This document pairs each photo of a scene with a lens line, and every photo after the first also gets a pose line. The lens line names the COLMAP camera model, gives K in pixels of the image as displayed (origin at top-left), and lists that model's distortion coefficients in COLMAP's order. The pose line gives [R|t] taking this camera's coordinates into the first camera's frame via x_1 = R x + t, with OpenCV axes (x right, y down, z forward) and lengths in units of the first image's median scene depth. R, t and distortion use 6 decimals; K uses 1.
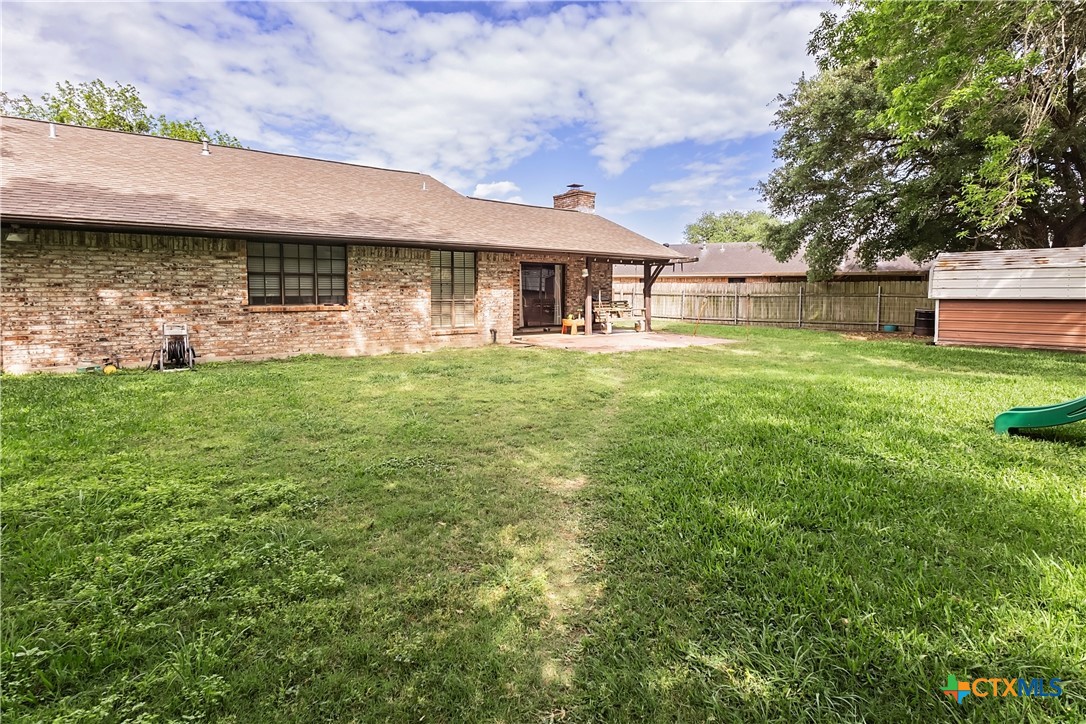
lens RADIAL K [[514.7, 0, 543.0], [0, 514.7, 362.0], [0, 0, 1]] dist [0.000219, 0.000066]
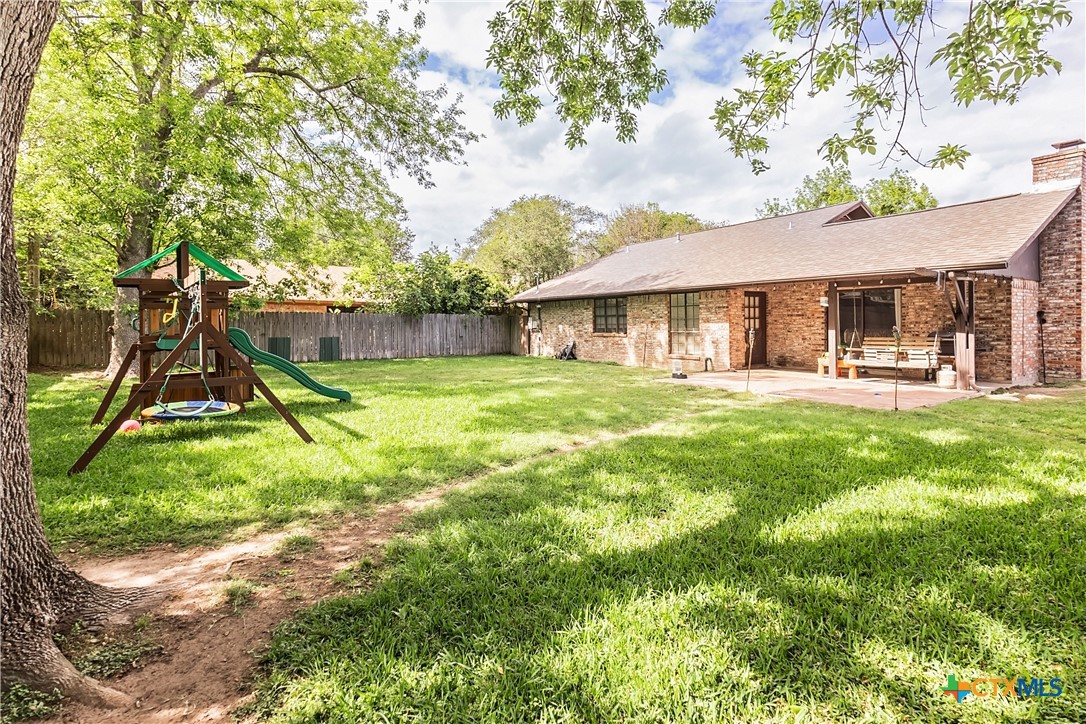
lens RADIAL K [[526.4, 0, 549.9], [0, 526.4, 368.4], [0, 0, 1]] dist [0.023417, -0.000992]
pose [[-0.038289, 0.080164, -0.996046, 1.274718], [-0.133877, 0.987379, 0.084613, -0.111202], [0.990258, 0.136588, -0.027073, 0.826236]]
